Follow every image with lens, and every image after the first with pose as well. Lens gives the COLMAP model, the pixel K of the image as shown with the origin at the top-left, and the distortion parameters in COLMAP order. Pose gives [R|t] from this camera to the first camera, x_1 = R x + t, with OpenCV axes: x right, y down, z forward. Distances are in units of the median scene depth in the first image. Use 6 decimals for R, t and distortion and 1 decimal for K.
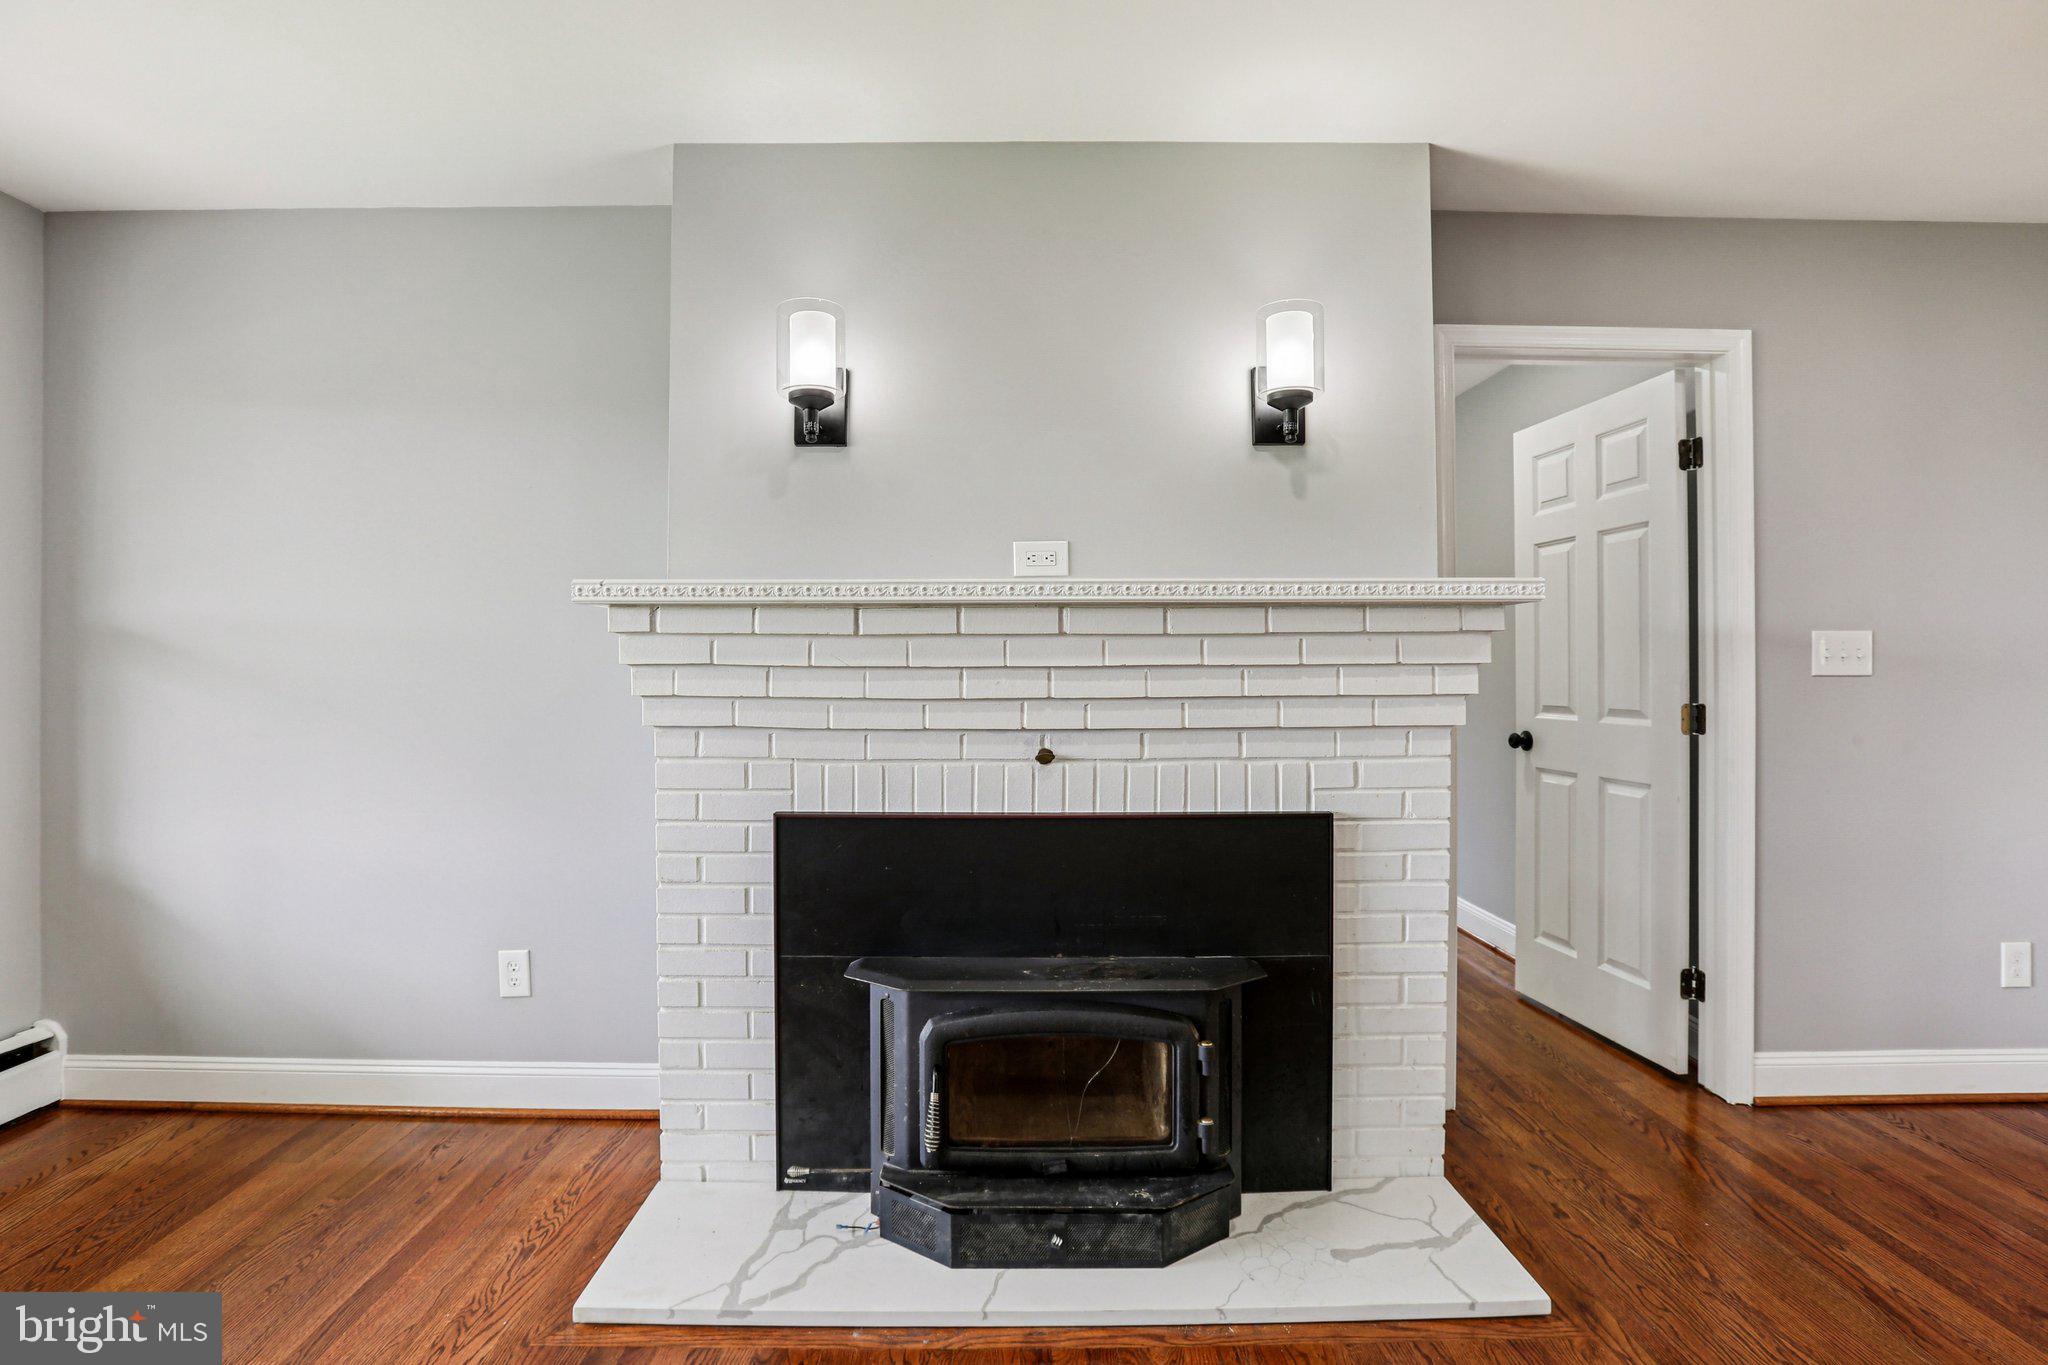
lens RADIAL K [[958.7, 0, 1015.6], [0, 958.7, 673.2], [0, 0, 1]] dist [-0.001863, -0.000354]
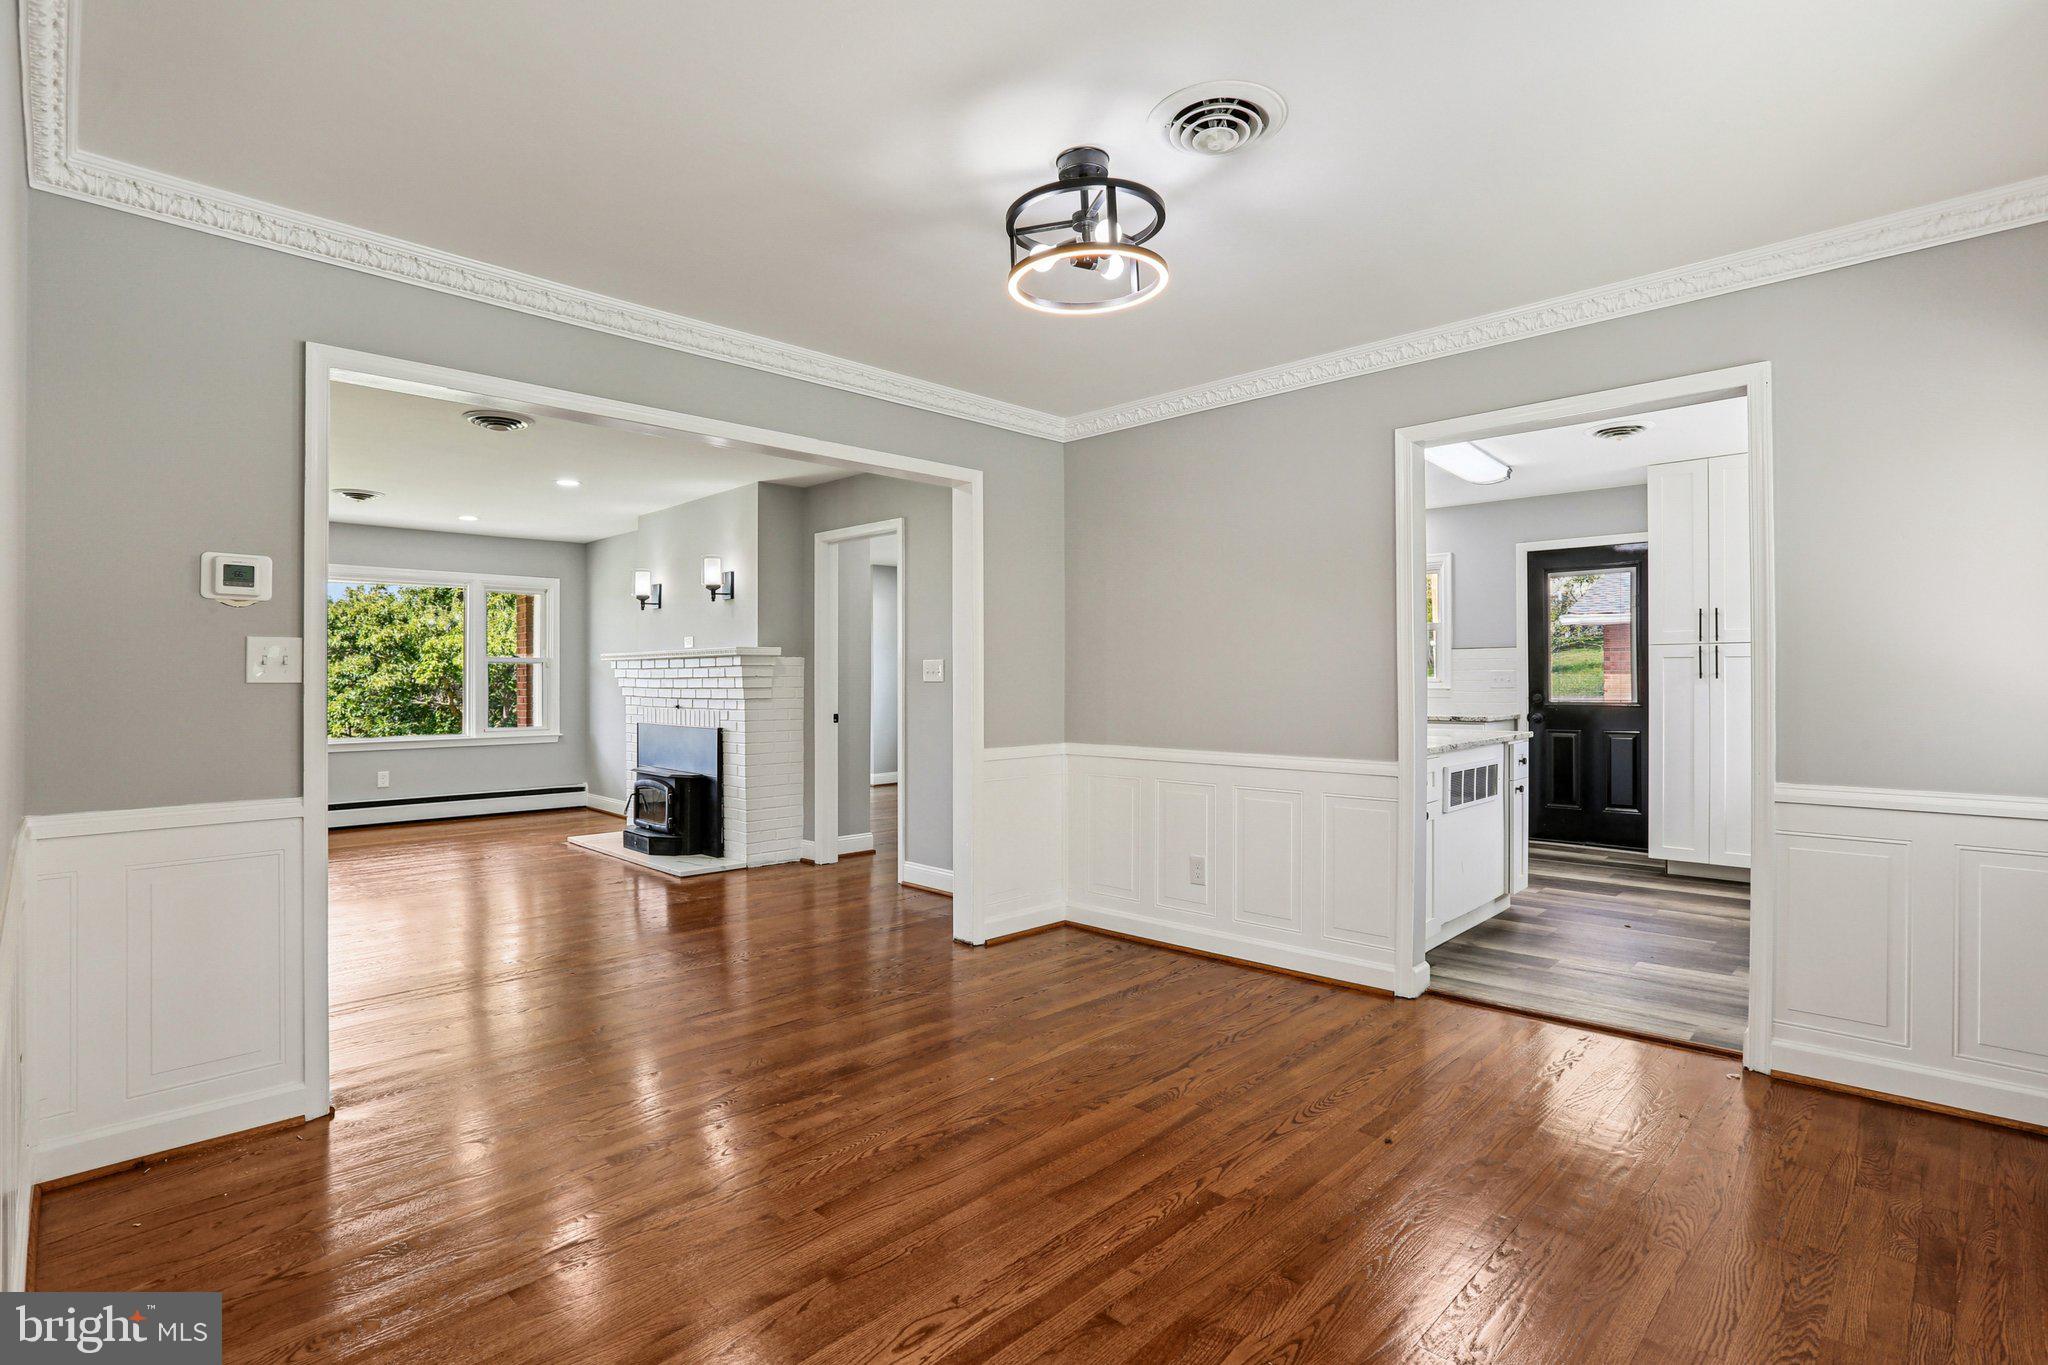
lens RADIAL K [[999.2, 0, 1020.8], [0, 999.2, 667.8], [0, 0, 1]] dist [-0.000736, 0.000050]
pose [[0.713893, -0.008824, -0.700200, 2.678196], [0.000658, 0.999929, -0.011930, 0.000586], [0.700255, 0.008057, 0.713847, -0.477378]]
